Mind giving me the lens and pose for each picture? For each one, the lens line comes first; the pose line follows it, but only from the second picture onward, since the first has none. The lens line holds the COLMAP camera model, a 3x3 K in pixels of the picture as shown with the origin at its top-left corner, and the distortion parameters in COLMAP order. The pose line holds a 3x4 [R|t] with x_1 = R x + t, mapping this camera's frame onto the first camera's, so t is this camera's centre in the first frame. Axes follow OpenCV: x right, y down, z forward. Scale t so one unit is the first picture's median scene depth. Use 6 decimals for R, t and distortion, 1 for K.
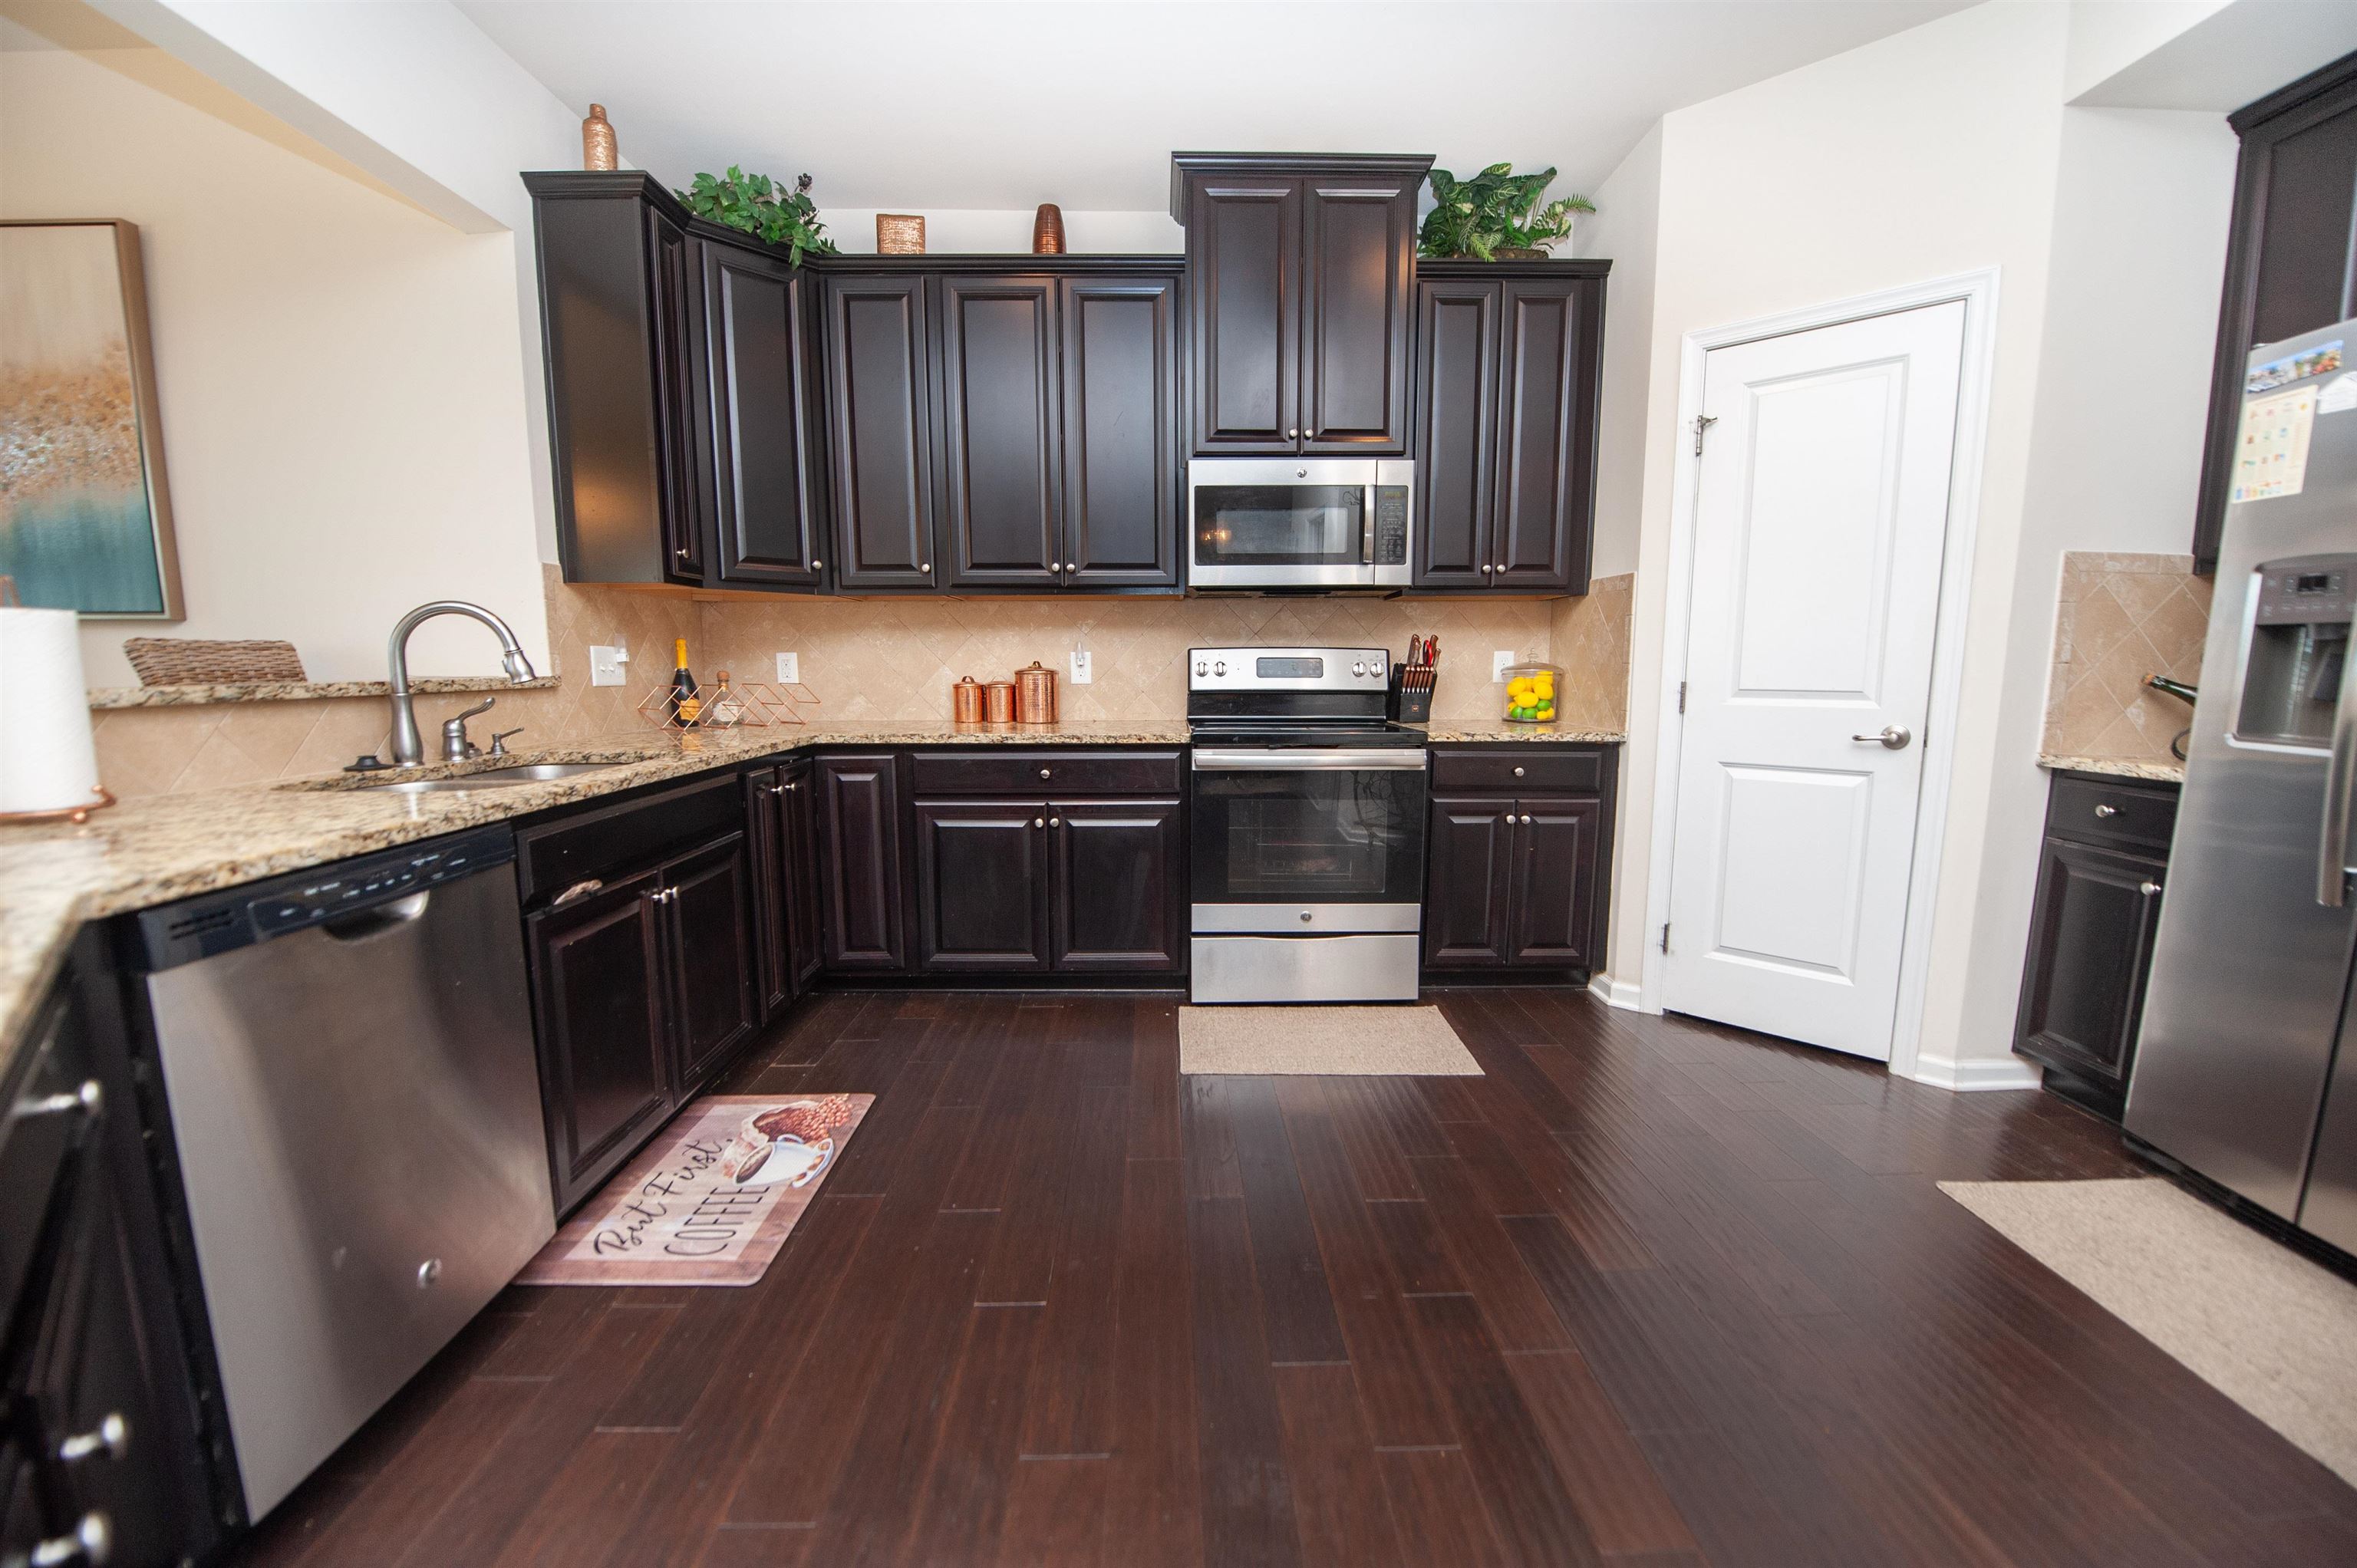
lens RADIAL K [[940.1, 0, 1186.7], [0, 940.1, 795.8], [0, 0, 1]] dist [-0.022788, -0.000447]
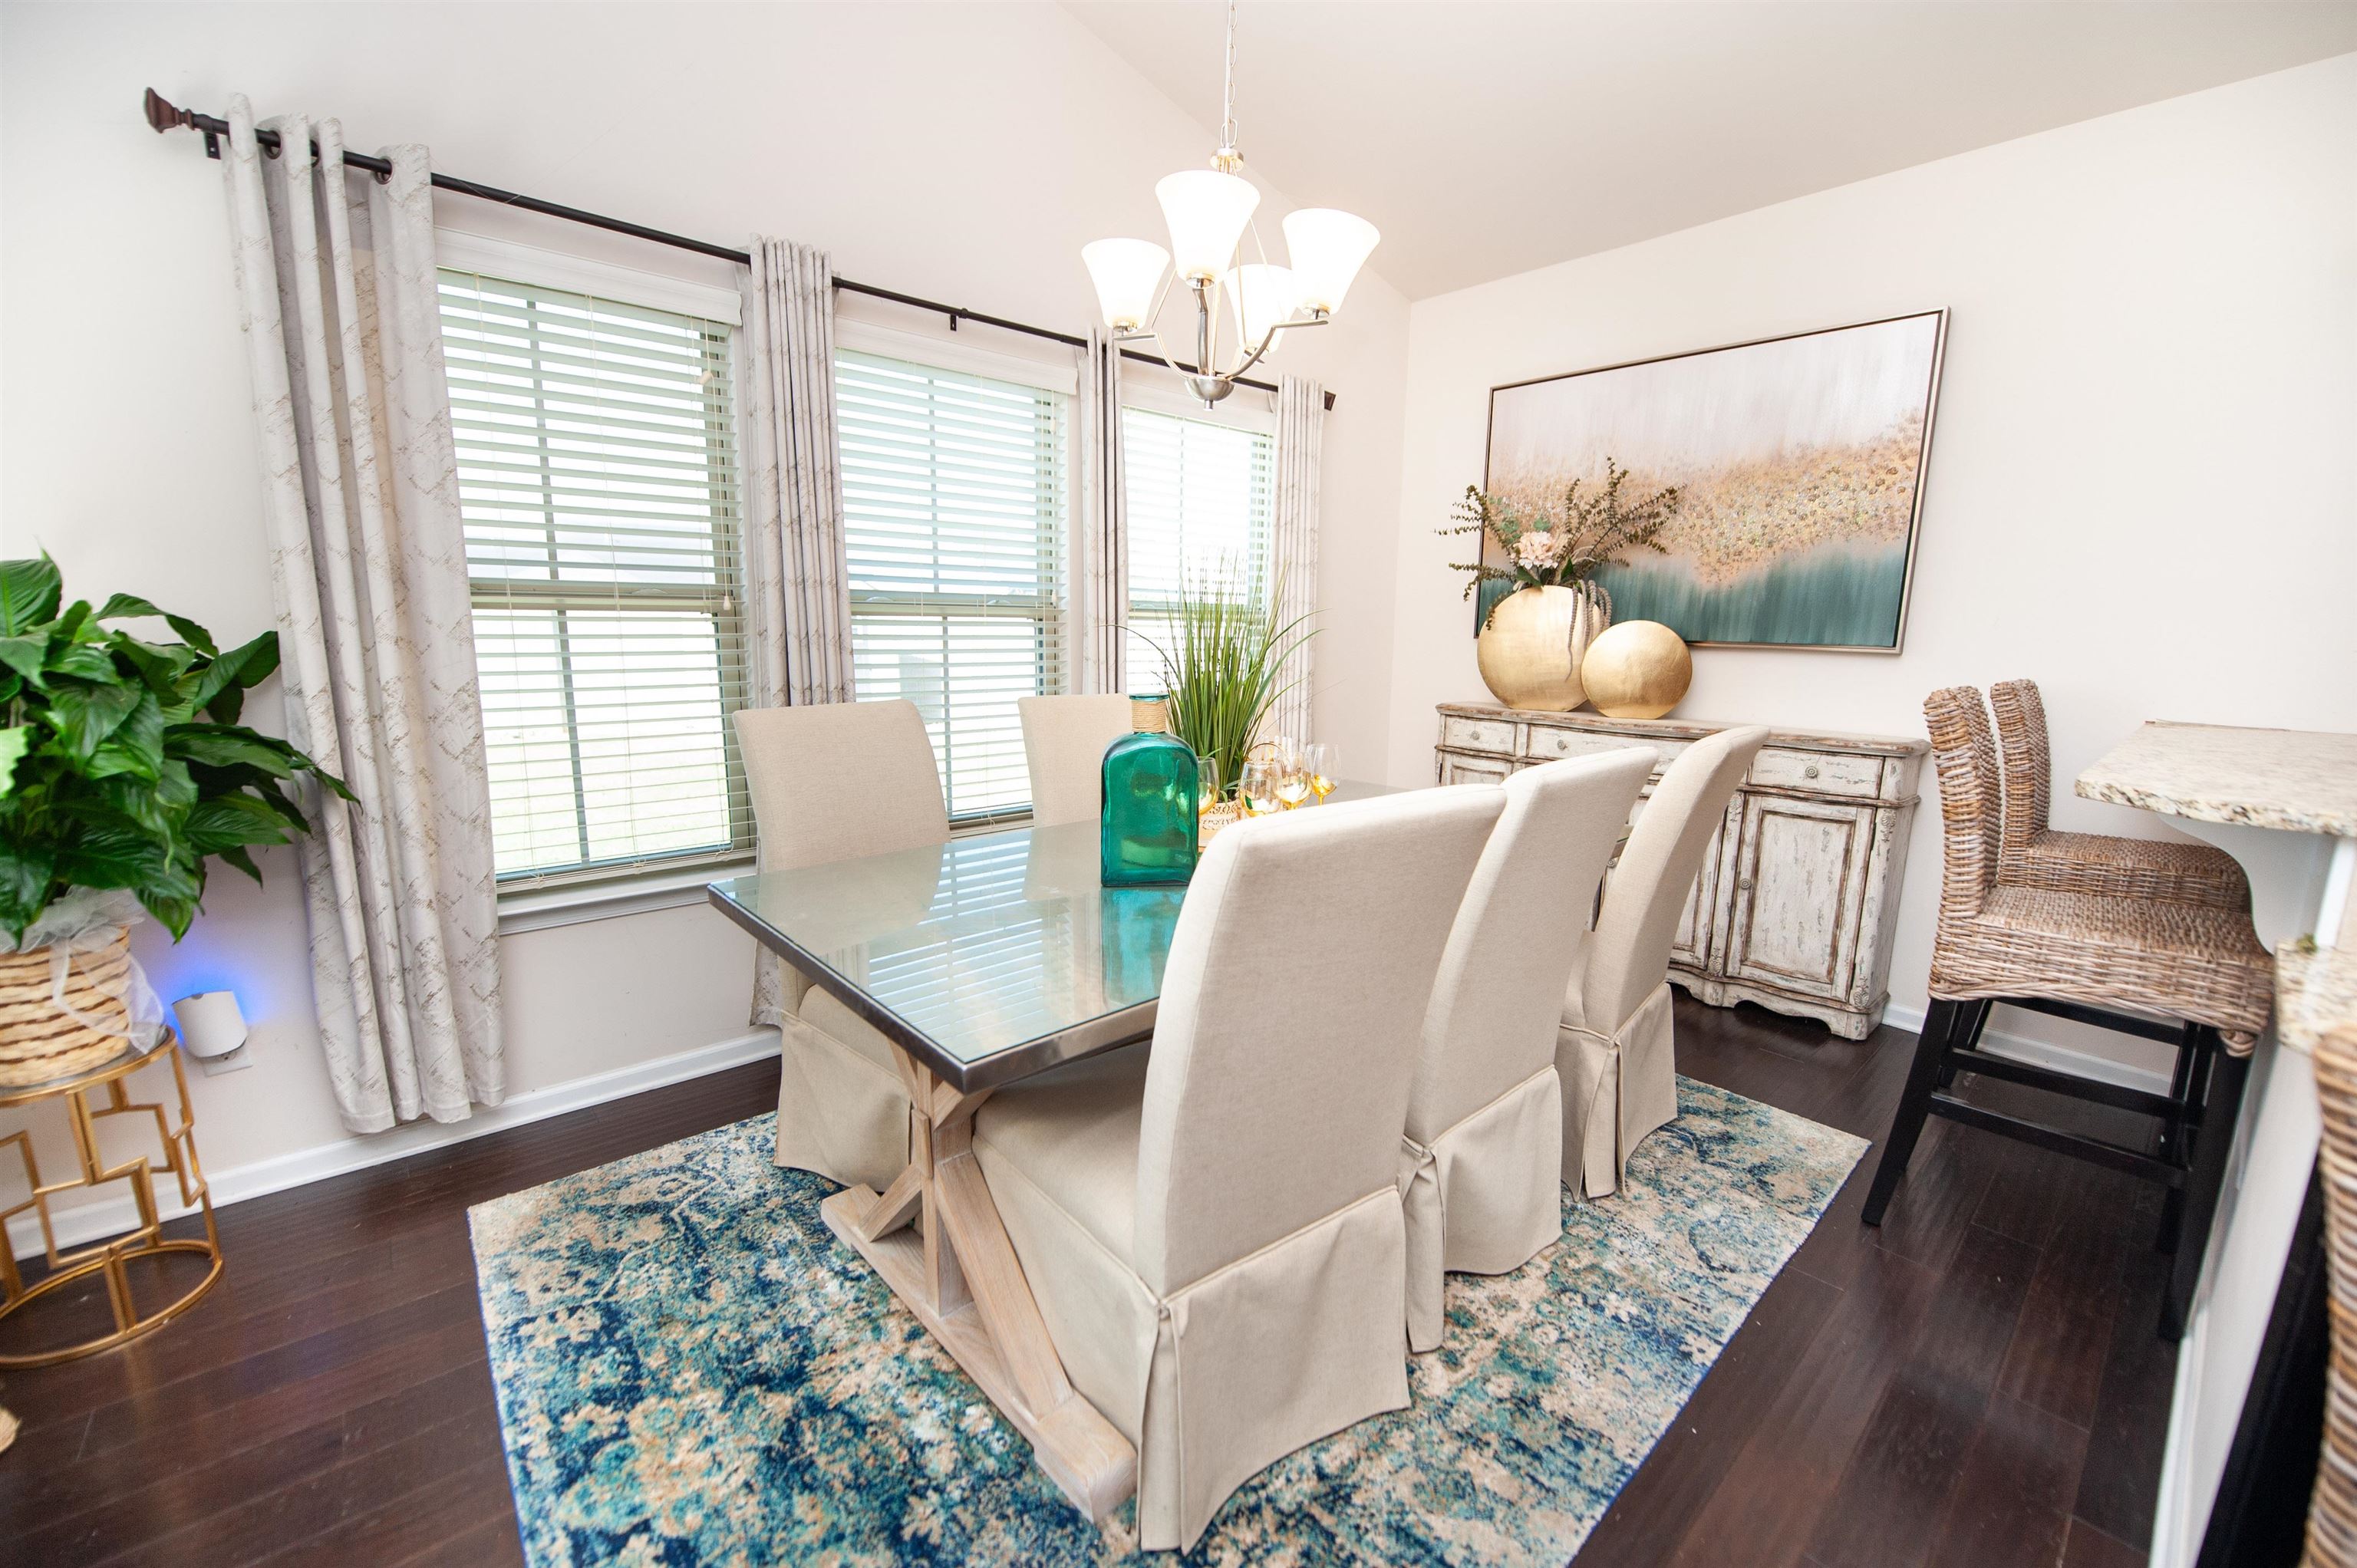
lens RADIAL K [[940.1, 0, 1186.7], [0, 940.1, 795.8], [0, 0, 1]] dist [-0.022788, -0.000447]
pose [[0.641114, 0.147226, -0.753191, -0.650277], [-0.124303, 0.988388, 0.087394, -0.005047], [0.757312, 0.037594, 0.651970, -0.370765]]
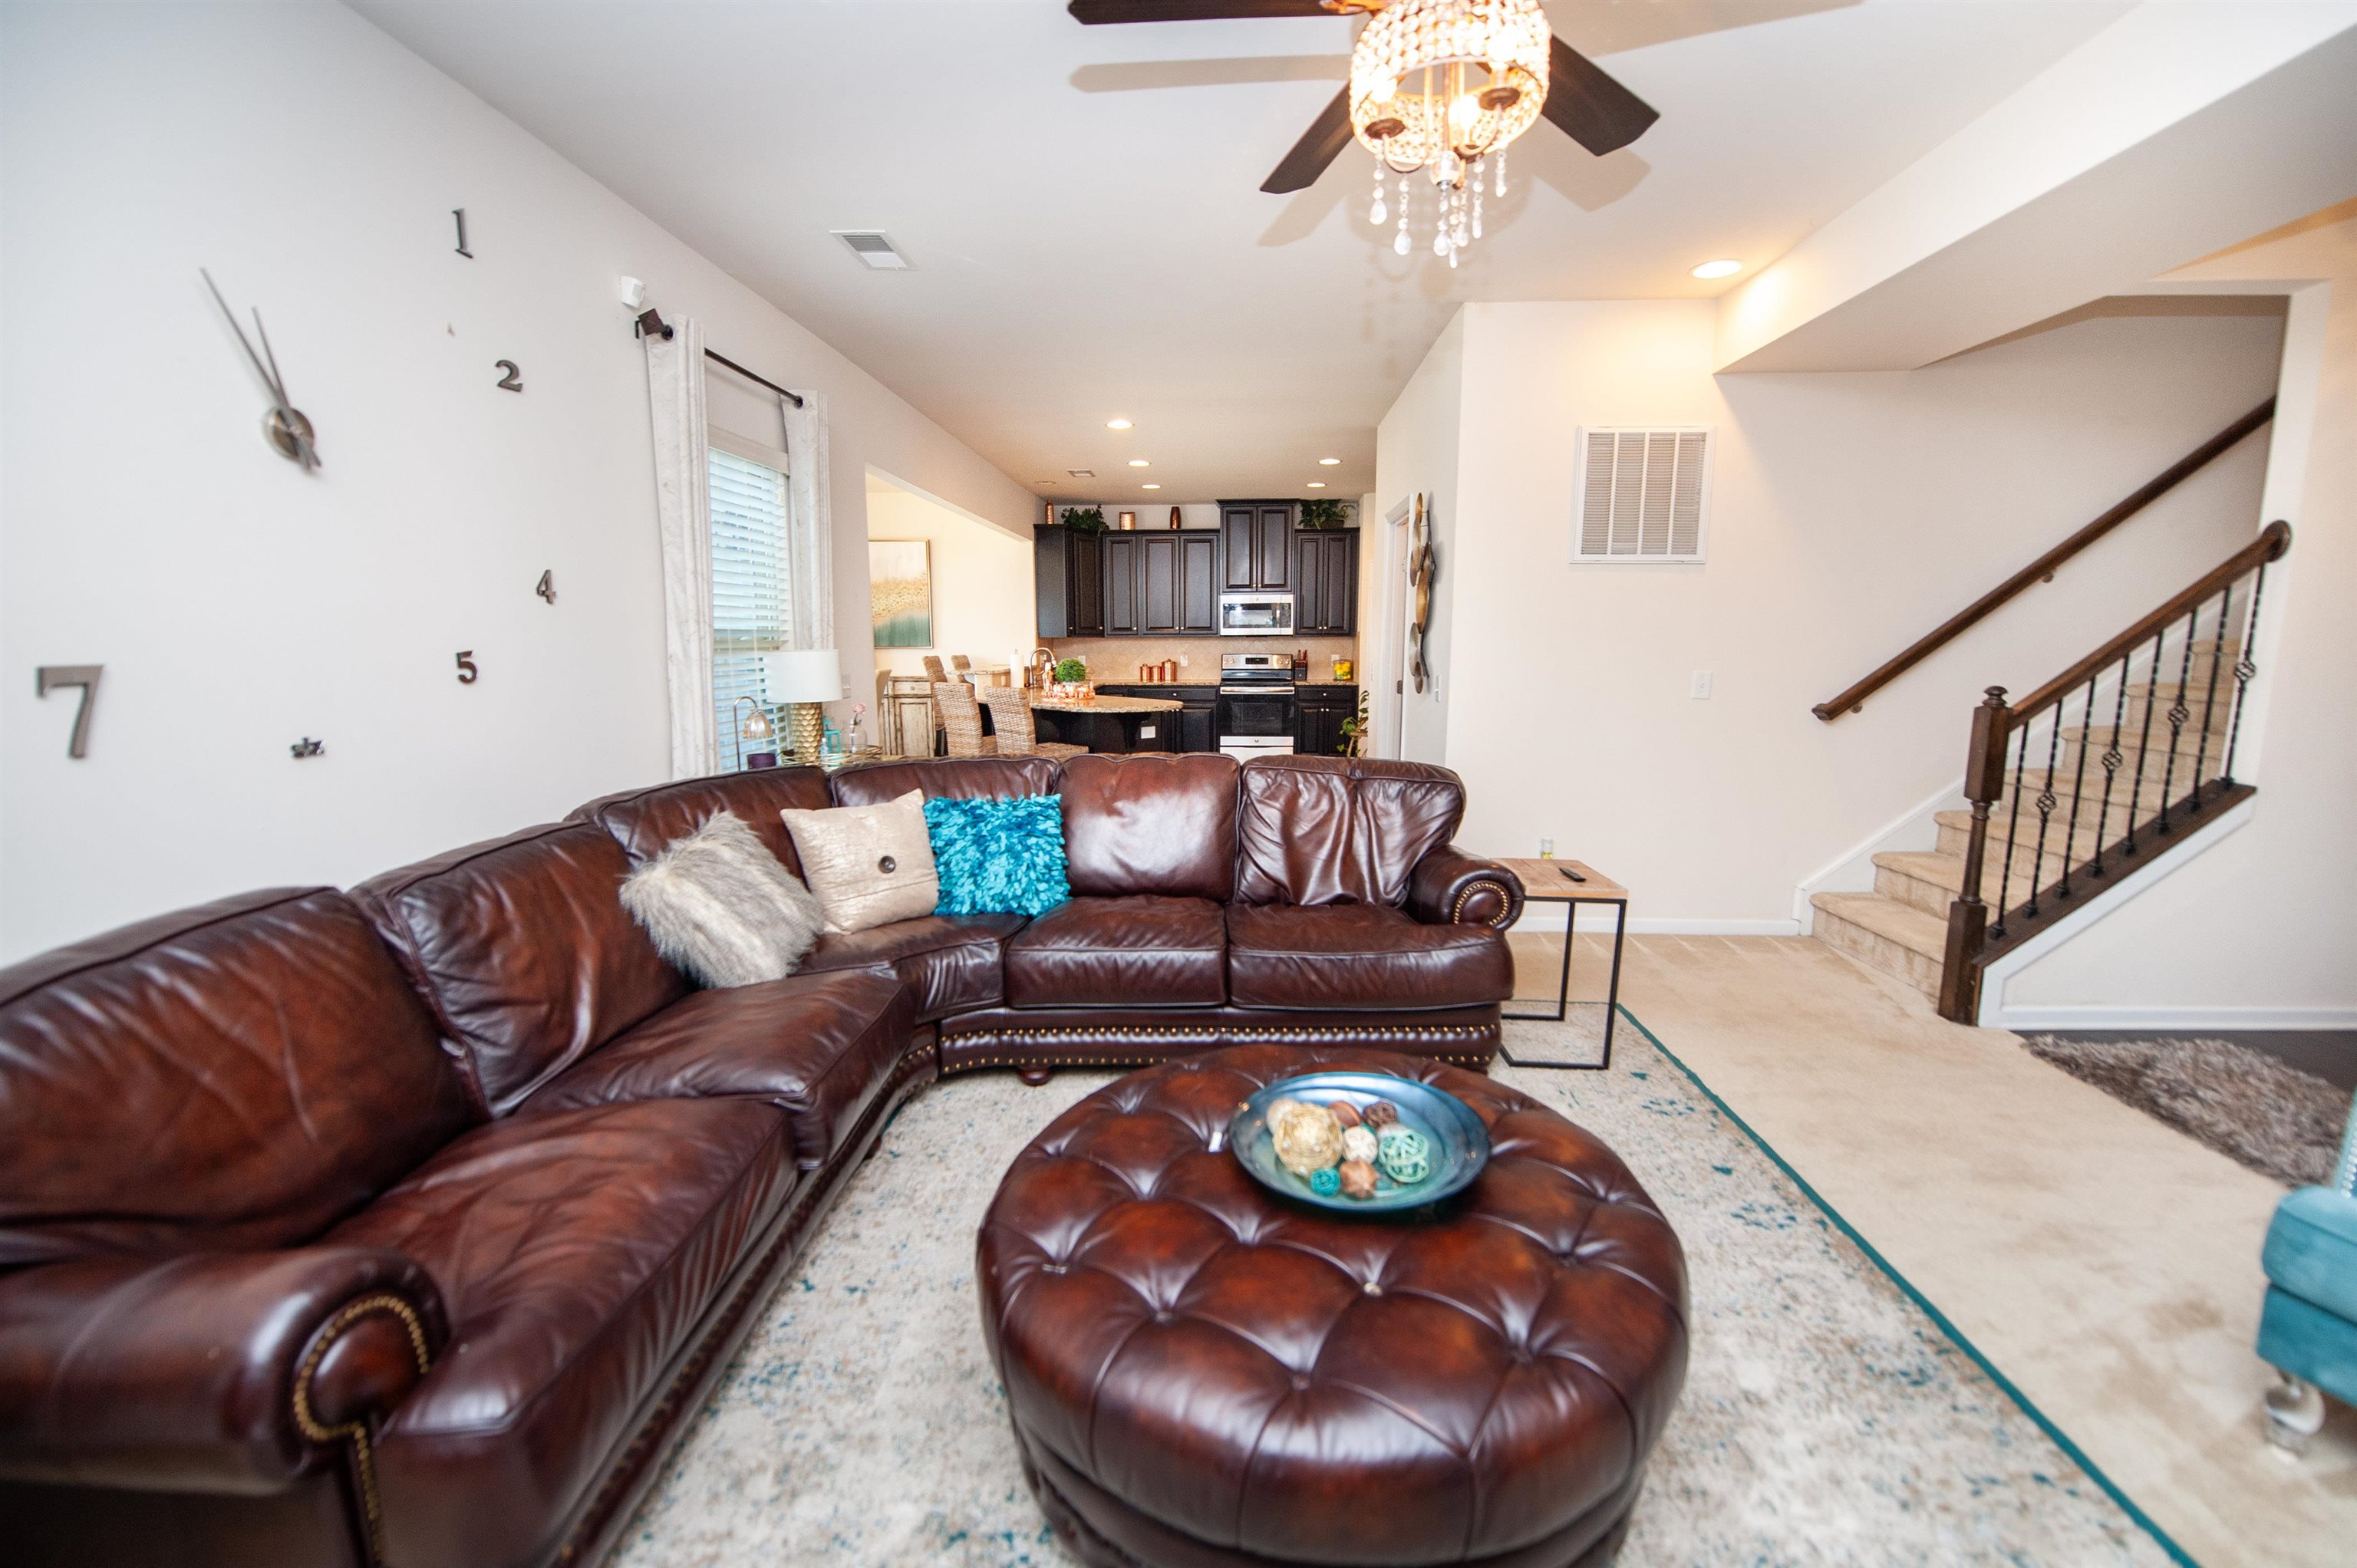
lens RADIAL K [[940.1, 0, 1186.7], [0, 940.1, 795.8], [0, 0, 1]] dist [-0.022788, -0.000447]
pose [[0.997442, 0.008221, -0.071001, 0.116335], [-0.006914, 0.999802, 0.018634, 0.255334], [0.071140, -0.018095, 0.997302, -2.156499]]
